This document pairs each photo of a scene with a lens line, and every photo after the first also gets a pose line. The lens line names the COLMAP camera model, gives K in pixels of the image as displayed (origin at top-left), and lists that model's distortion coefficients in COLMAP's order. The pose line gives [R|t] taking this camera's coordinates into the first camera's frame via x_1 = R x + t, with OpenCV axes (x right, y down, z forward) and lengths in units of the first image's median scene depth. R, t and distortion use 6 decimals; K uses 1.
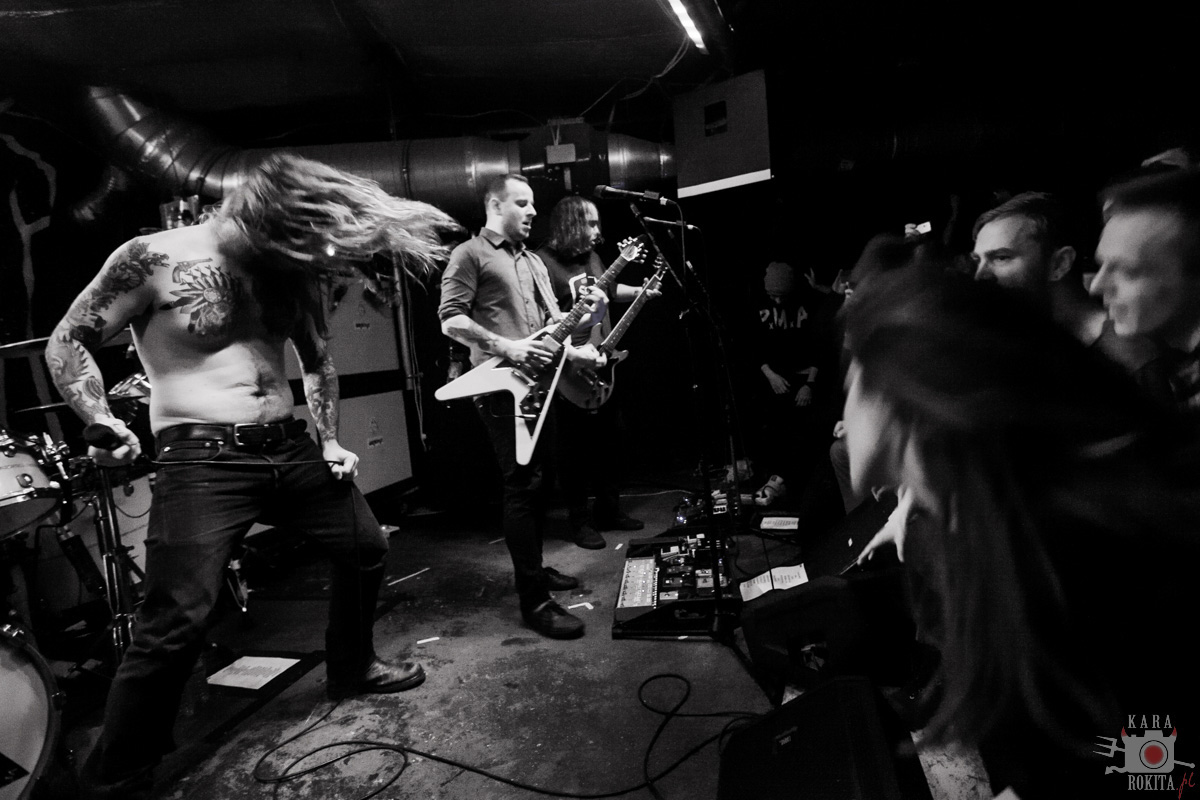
lens RADIAL K [[612.7, 0, 612.3], [0, 612.7, 362.0], [0, 0, 1]] dist [-0.055663, 0.021938]
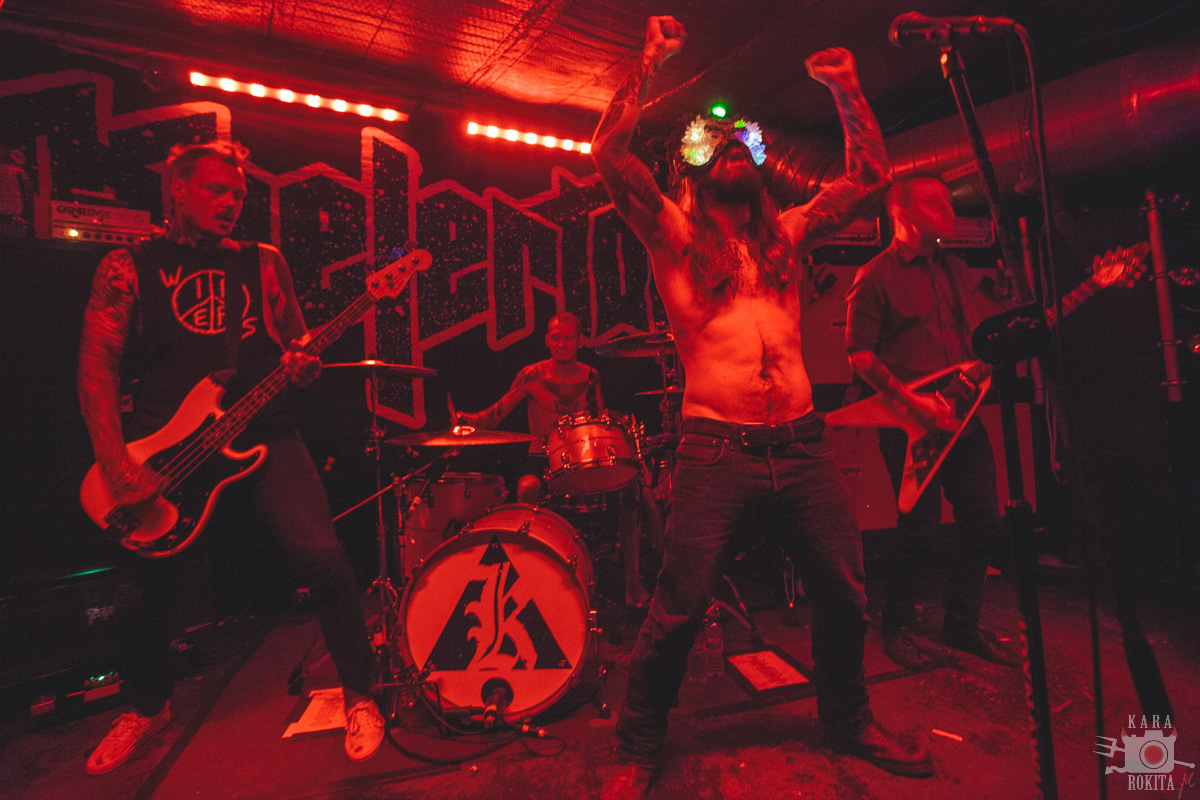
lens RADIAL K [[622.0, 0, 603.2], [0, 622.0, 359.1], [0, 0, 1]] dist [-0.059028, 0.032319]
pose [[0.493953, 0.043626, -0.868394, 0.153313], [-0.034981, 0.998929, 0.030286, -0.033659], [0.868785, 0.015417, 0.494950, 0.240896]]
